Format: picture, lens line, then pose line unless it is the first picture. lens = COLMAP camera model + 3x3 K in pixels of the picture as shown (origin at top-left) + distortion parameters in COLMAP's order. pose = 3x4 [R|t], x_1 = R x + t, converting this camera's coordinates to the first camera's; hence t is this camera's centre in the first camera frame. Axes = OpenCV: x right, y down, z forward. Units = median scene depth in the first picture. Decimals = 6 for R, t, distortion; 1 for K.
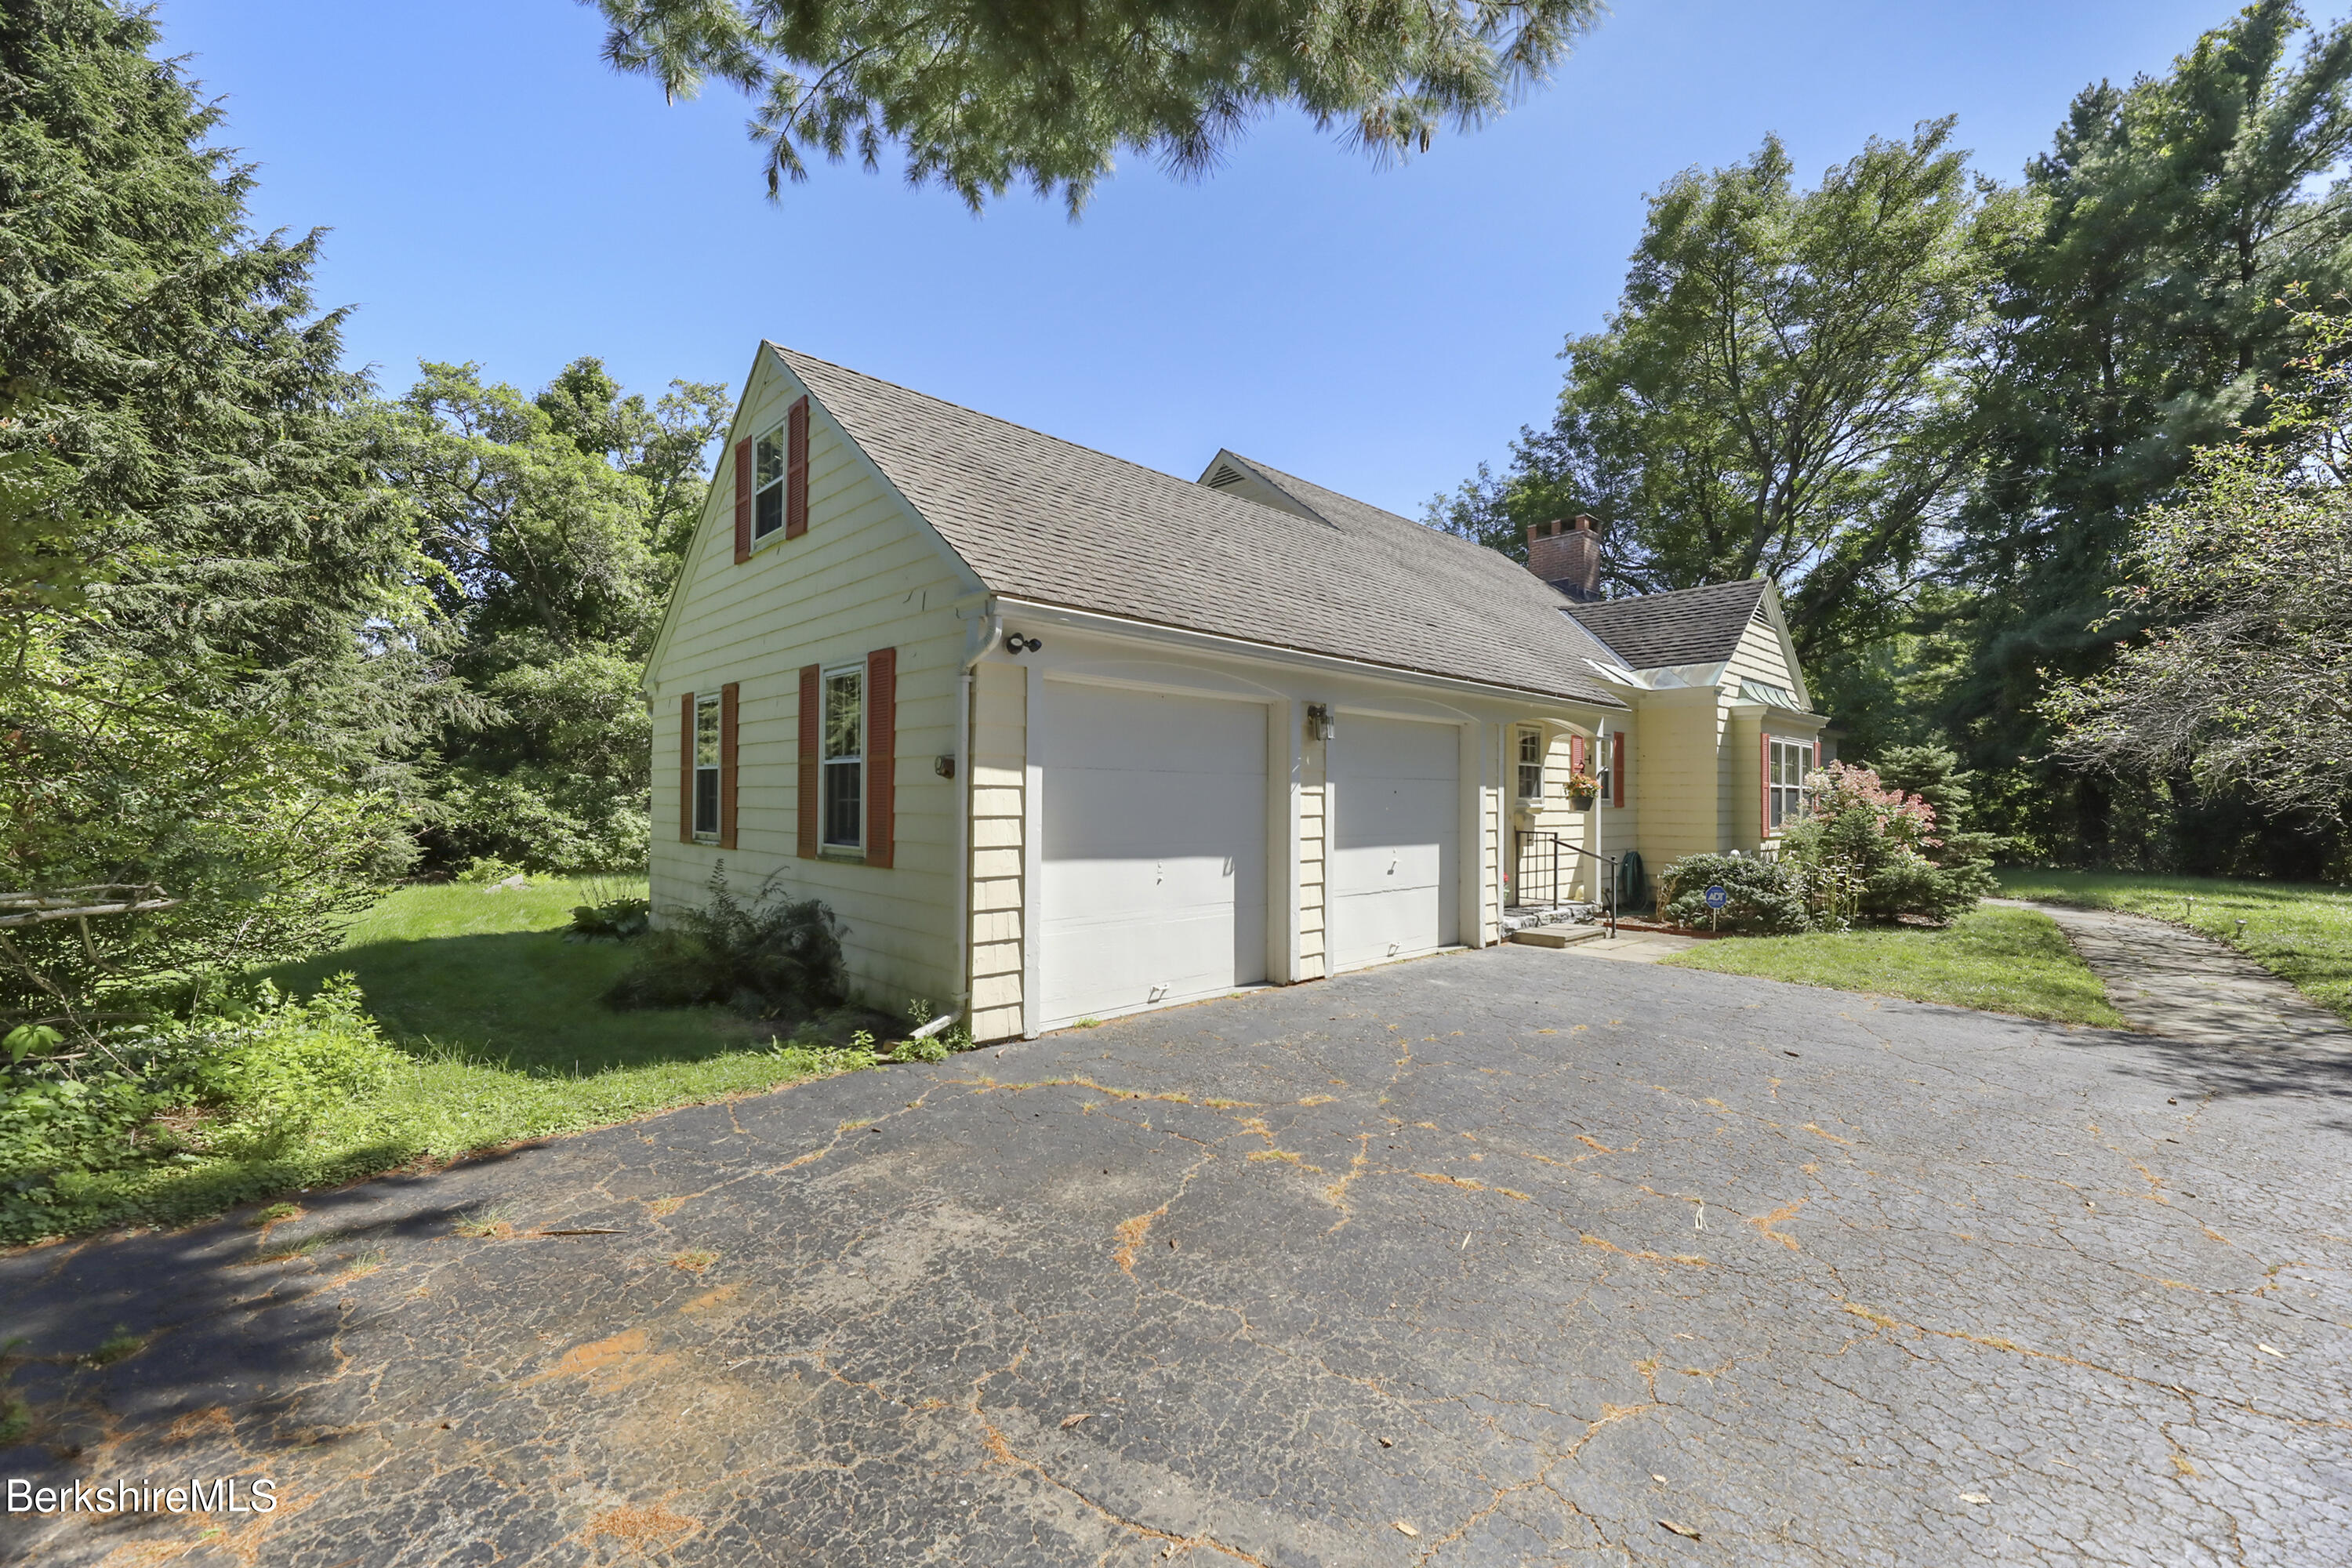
lens RADIAL K [[959.9, 0, 1154.6], [0, 959.9, 774.0], [0, 0, 1]] dist [-0.001113, -0.001493]
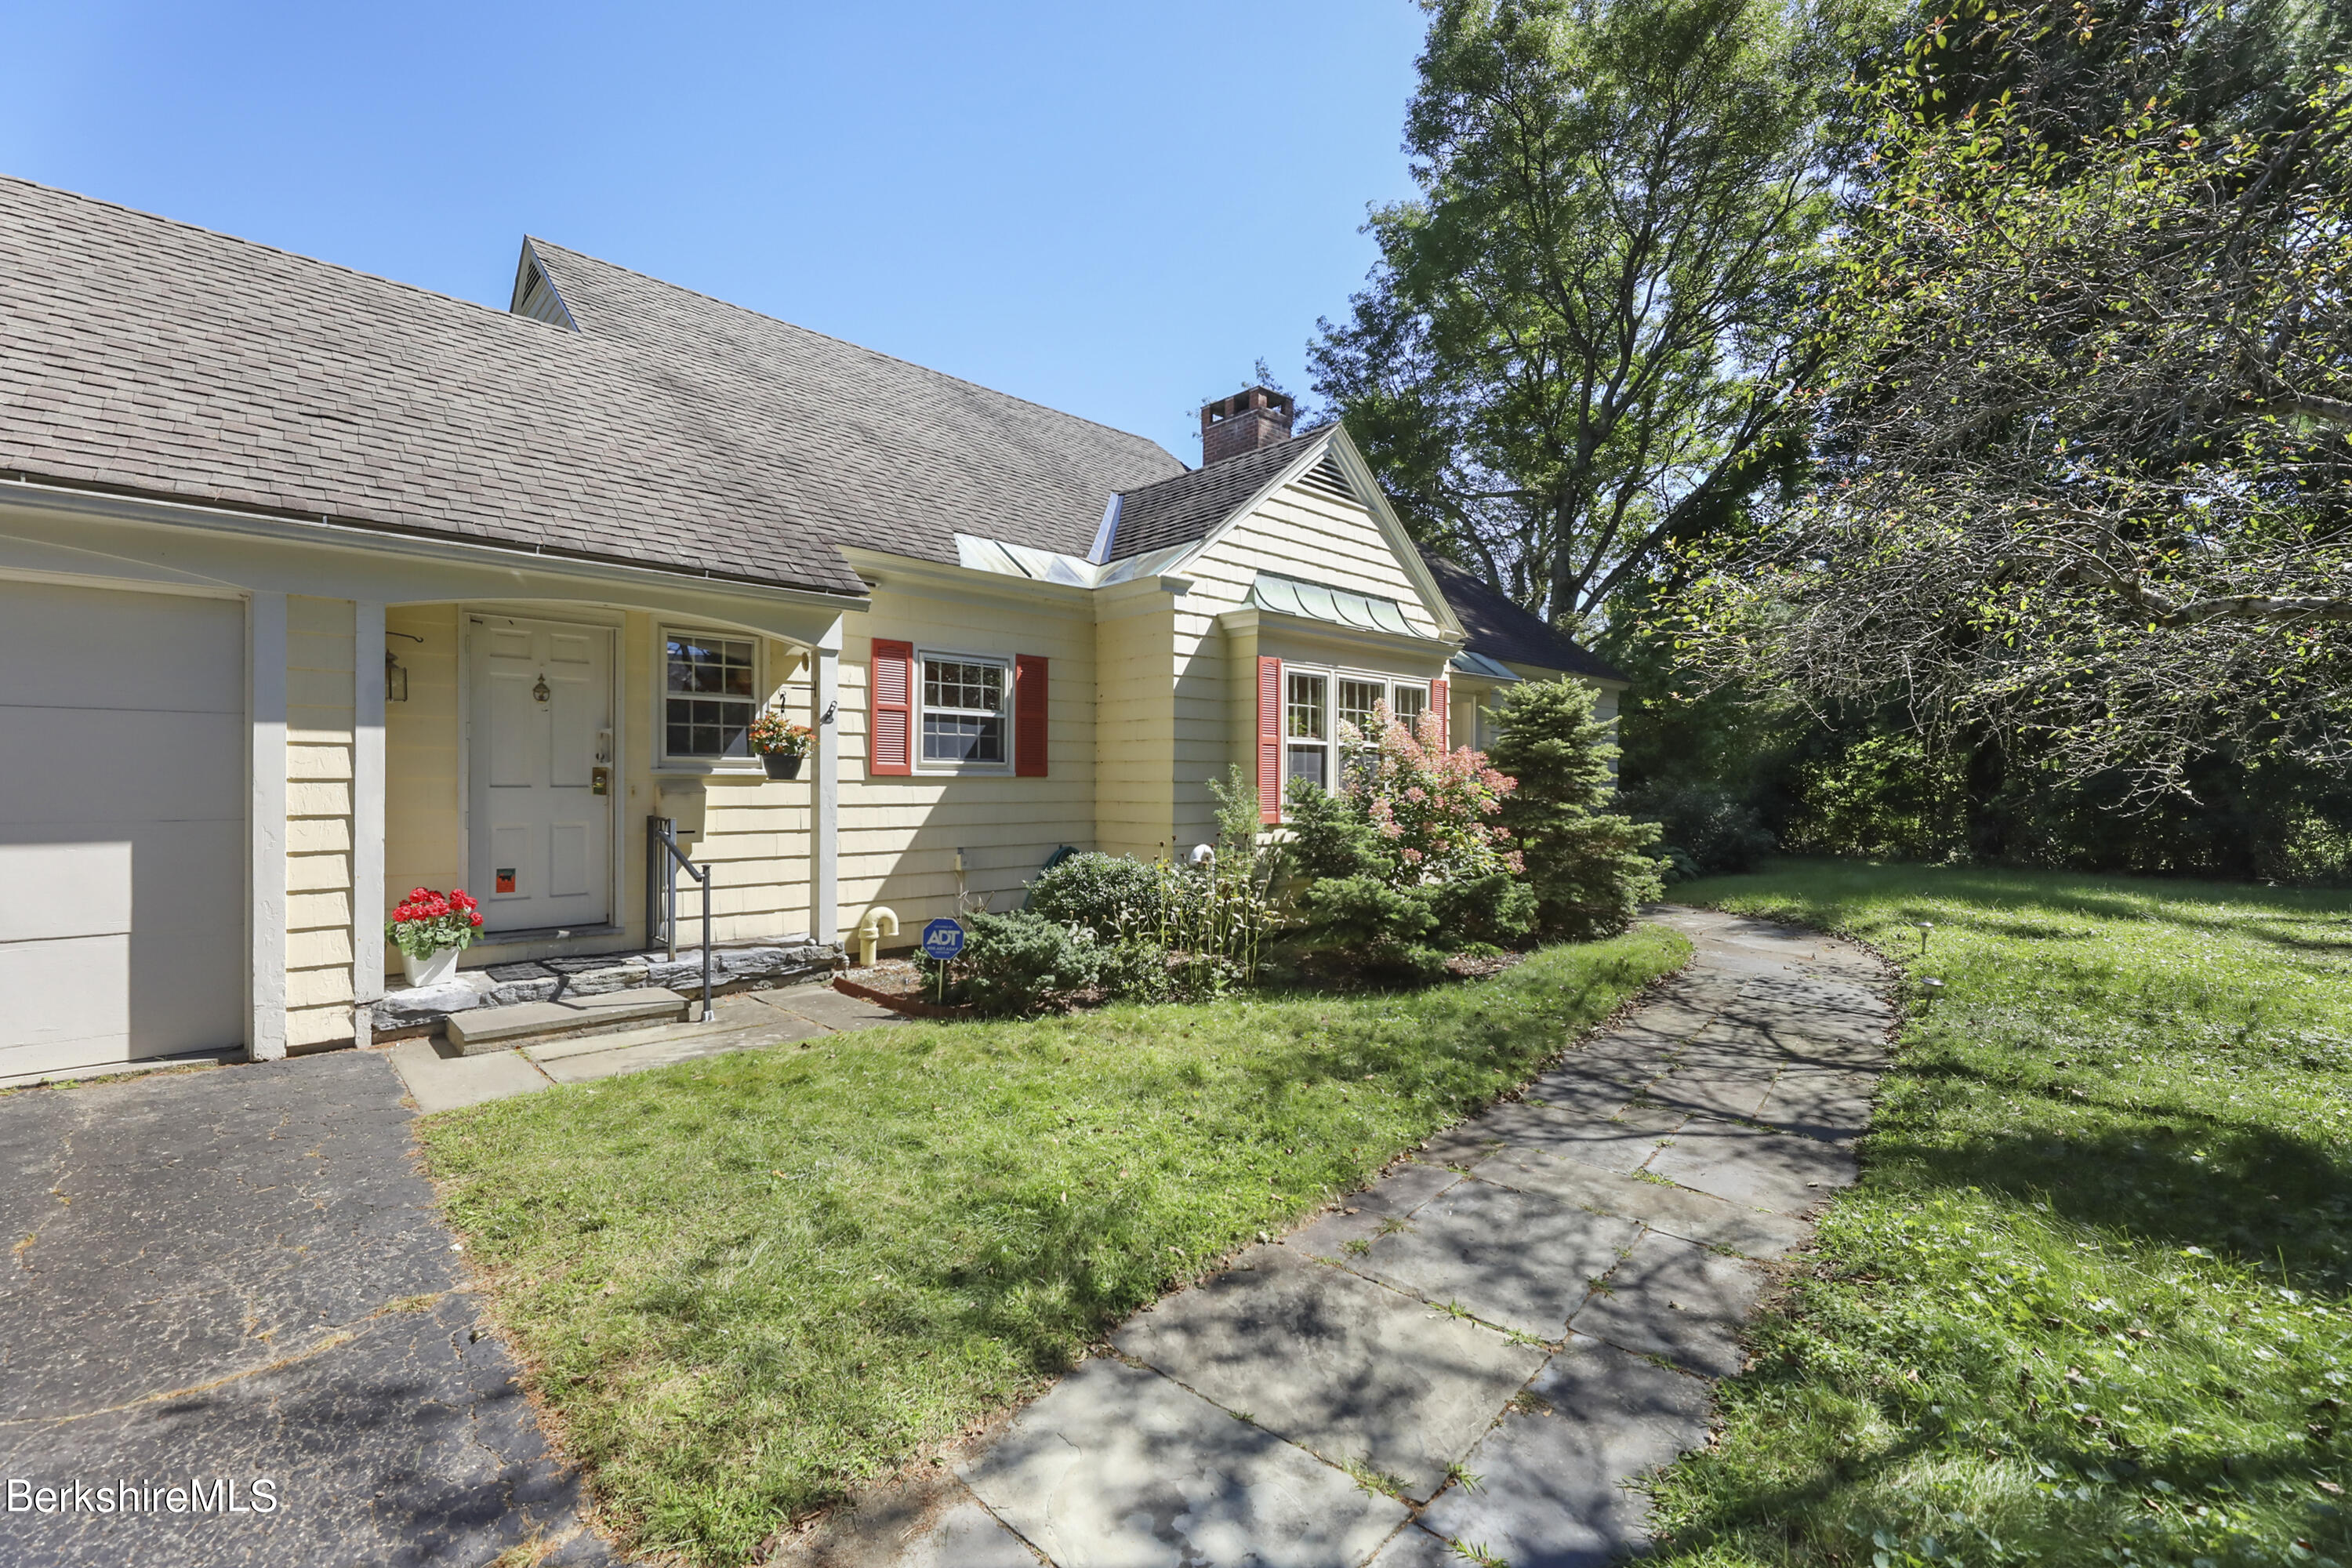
lens RADIAL K [[973.7, 0, 1169.5], [0, 973.7, 772.5], [0, 0, 1]] dist [-0.001788, -0.000480]
pose [[0.999970, -0.004899, -0.006075, 0.552953], [0.004990, 0.999874, 0.015047, 0.021605], [0.006000, -0.015076, 0.999868, 0.355288]]
